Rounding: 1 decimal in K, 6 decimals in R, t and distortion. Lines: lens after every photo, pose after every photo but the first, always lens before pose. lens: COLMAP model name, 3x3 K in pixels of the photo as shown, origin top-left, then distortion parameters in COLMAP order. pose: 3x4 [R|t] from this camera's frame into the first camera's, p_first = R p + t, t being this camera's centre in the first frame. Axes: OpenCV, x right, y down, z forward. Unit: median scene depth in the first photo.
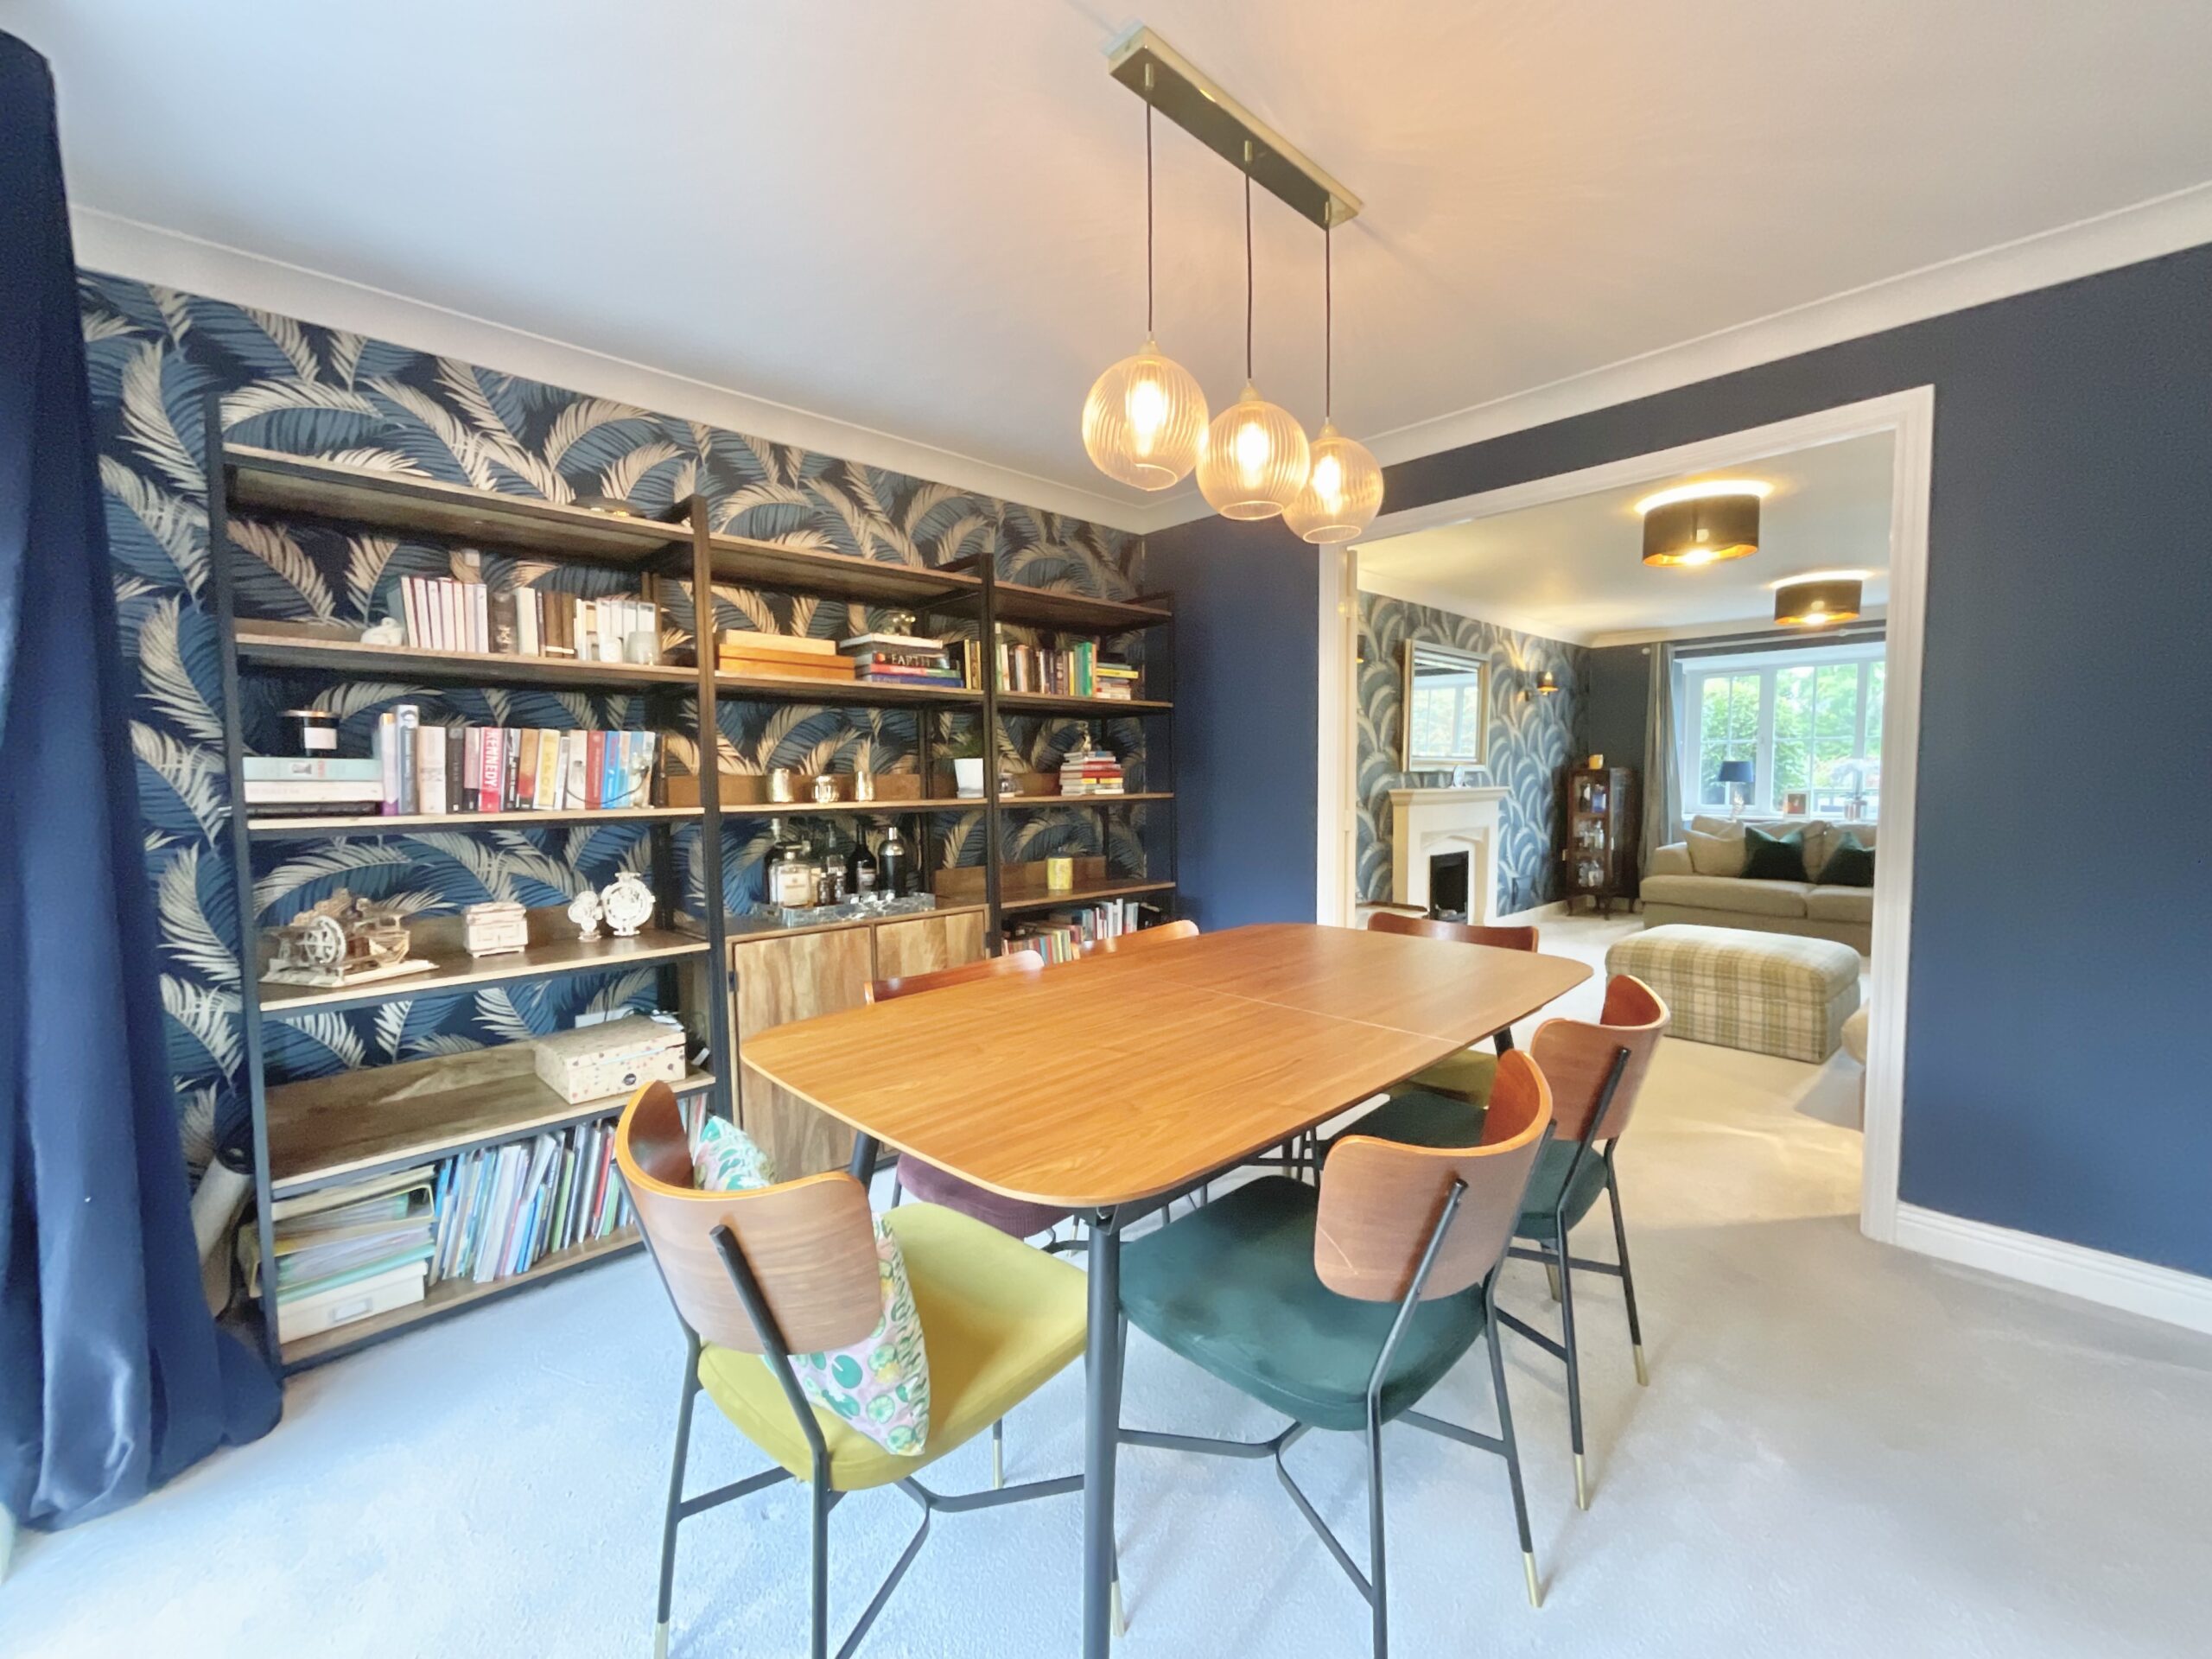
lens RADIAL K [[902.3, 0, 1121.4], [0, 902.3, 831.9], [0, 0, 1]] dist [-0.000484, 0.000055]
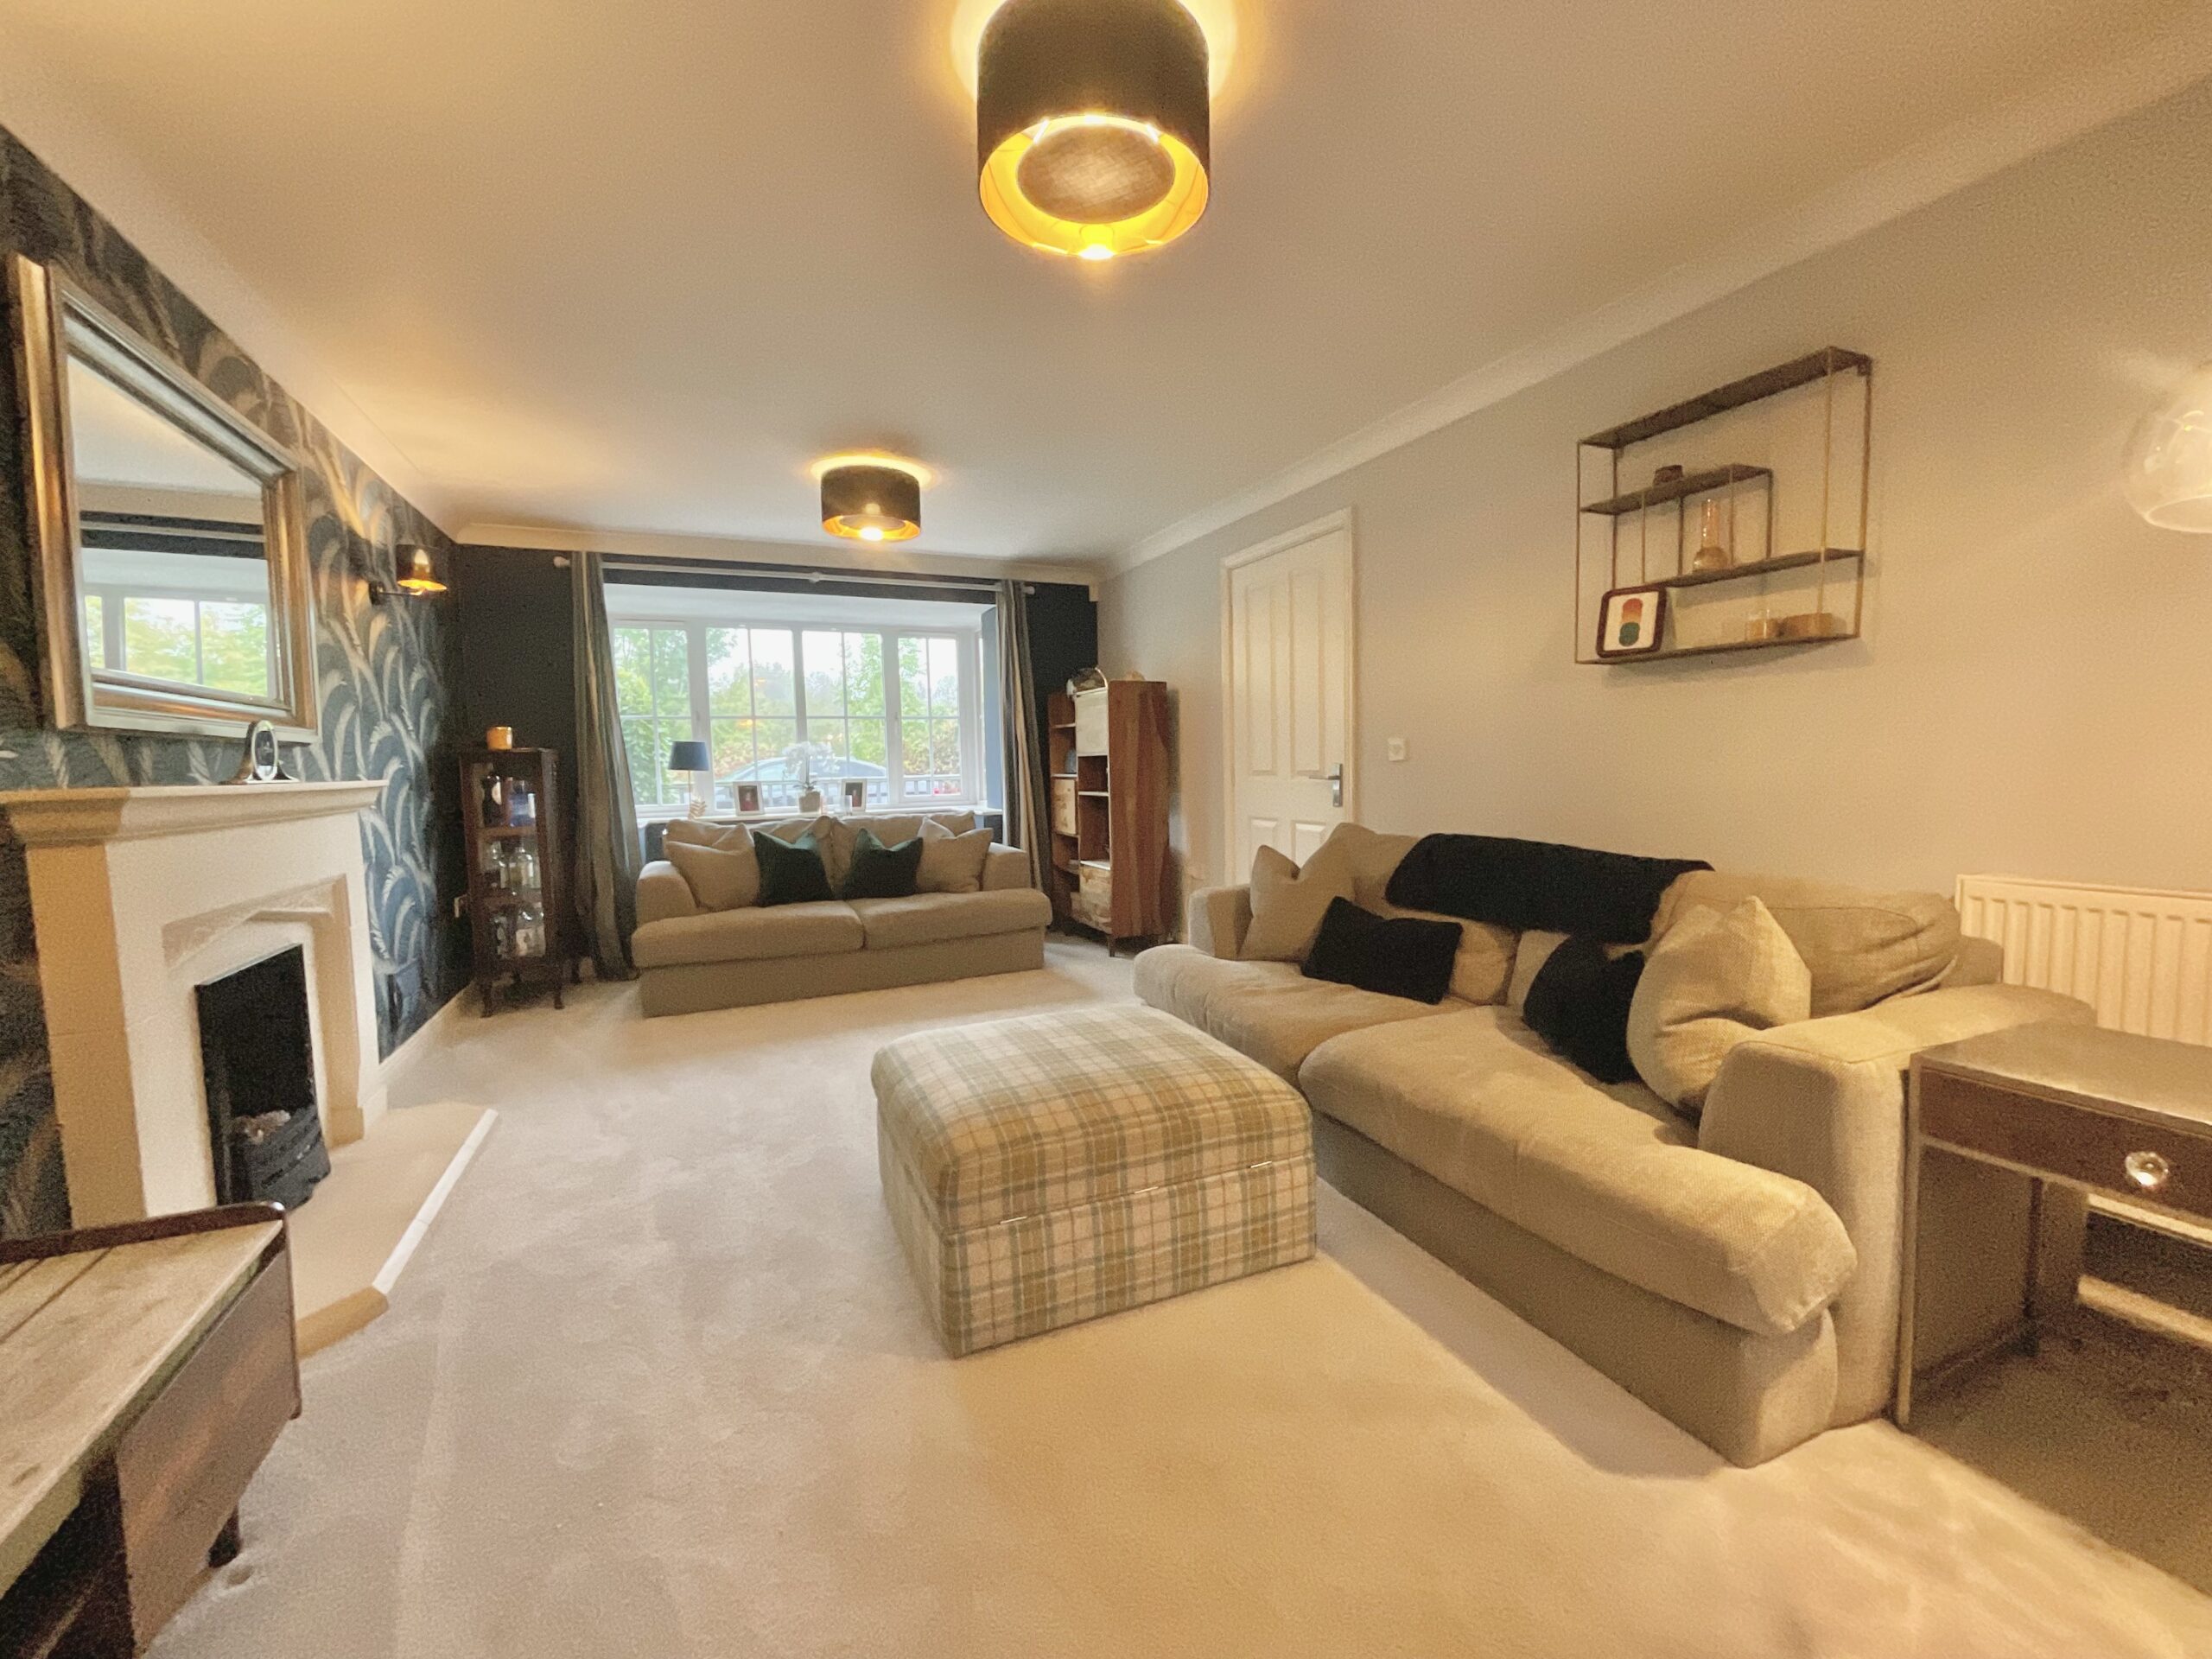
lens RADIAL K [[902.3, 0, 1121.4], [0, 902.3, 831.9], [0, 0, 1]] dist [-0.000484, 0.000055]
pose [[0.338689, -0.073453, 0.938027, 0.124764], [0.078367, 0.995686, 0.049673, -0.017092], [-0.937629, 0.056686, 0.342985, 0.466590]]
